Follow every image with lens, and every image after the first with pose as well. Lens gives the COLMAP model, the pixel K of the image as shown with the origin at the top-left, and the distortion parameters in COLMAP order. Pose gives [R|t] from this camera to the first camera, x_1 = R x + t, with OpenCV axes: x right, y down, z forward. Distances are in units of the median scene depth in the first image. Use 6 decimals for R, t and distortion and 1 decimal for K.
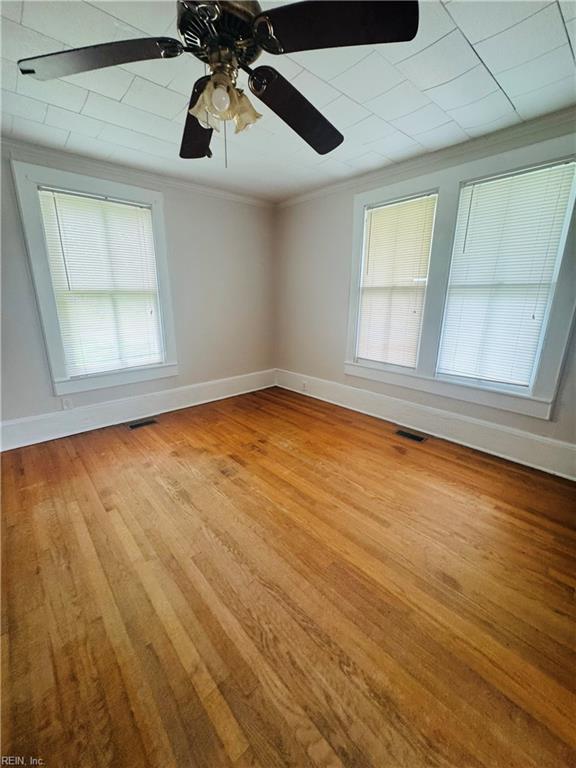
lens RADIAL K [[309.6, 0, 288.0], [0, 309.6, 384.0], [0, 0, 1]] dist [-0.003189, -0.000087]
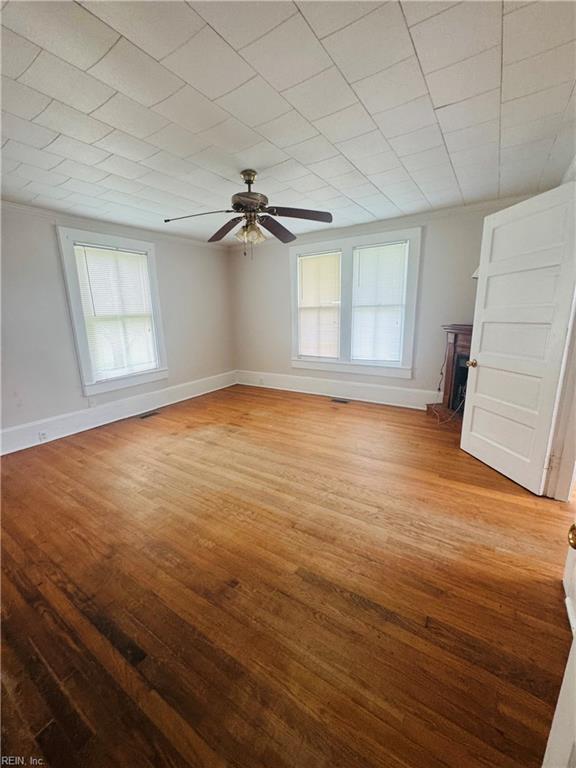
lens RADIAL K [[309.6, 0, 288.0], [0, 309.6, 384.0], [0, 0, 1]] dist [-0.003189, -0.000087]
pose [[0.966765, -0.085540, 0.240931, -0.230394], [0.095921, 0.994885, -0.031669, 0.108016], [-0.236990, 0.053727, 0.970025, -0.464243]]
